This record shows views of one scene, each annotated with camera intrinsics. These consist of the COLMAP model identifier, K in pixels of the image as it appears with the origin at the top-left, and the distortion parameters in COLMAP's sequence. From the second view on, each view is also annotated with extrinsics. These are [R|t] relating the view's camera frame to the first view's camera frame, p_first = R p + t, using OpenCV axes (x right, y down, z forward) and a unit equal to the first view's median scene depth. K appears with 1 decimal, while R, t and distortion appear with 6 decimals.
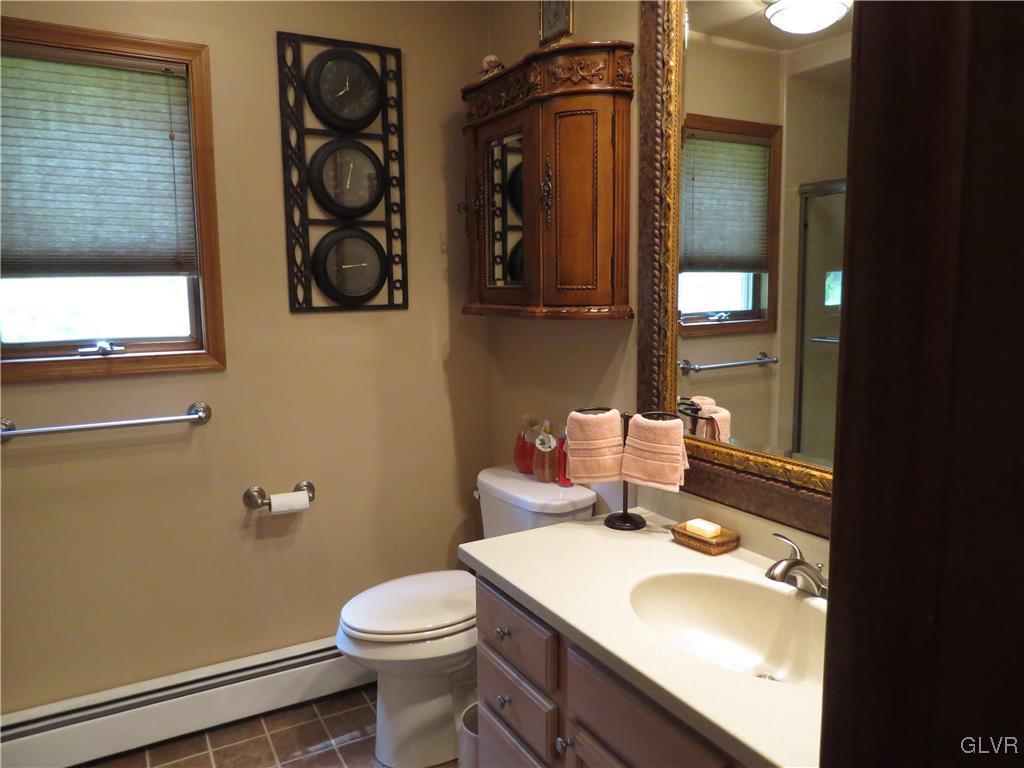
lens RADIAL K [[740.7, 0, 513.5], [0, 740.7, 383.1], [0, 0, 1]] dist [-0.008622, 0.014220]
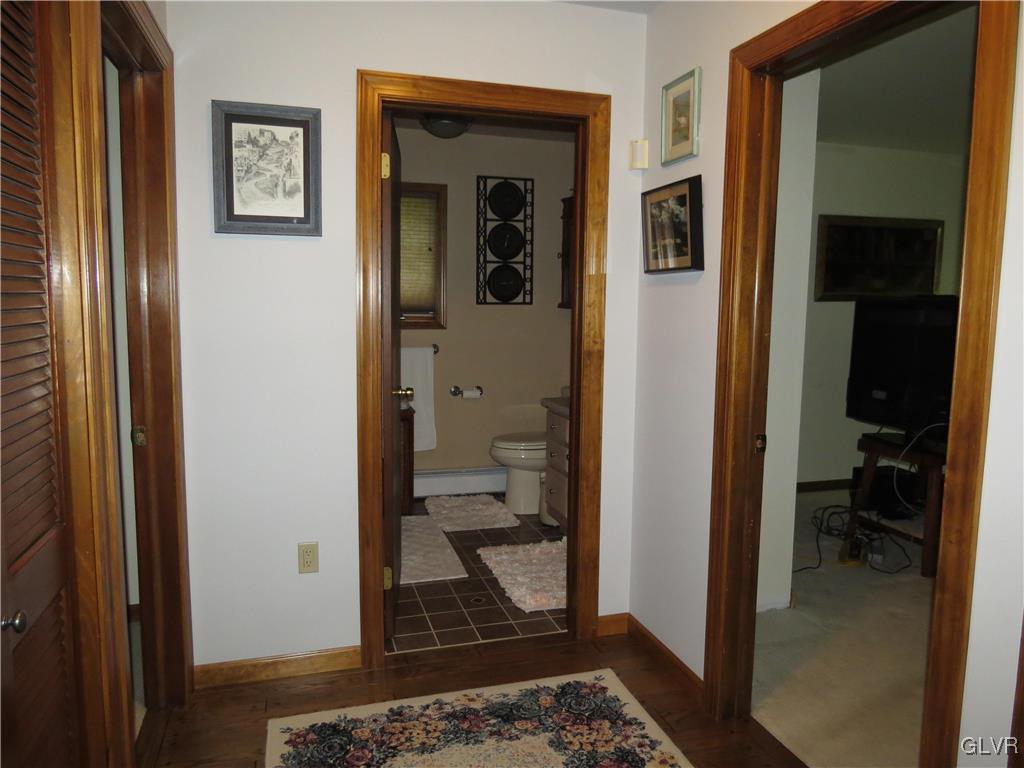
lens RADIAL K [[740.7, 0, 511.2], [0, 740.7, 386.1], [0, 0, 1]] dist [-0.008622, 0.014220]
pose [[0.969743, 0.054831, -0.237890, 0.301228], [-0.052069, 0.998483, 0.017885, 0.090659], [0.238510, -0.004957, 0.971127, -0.997425]]
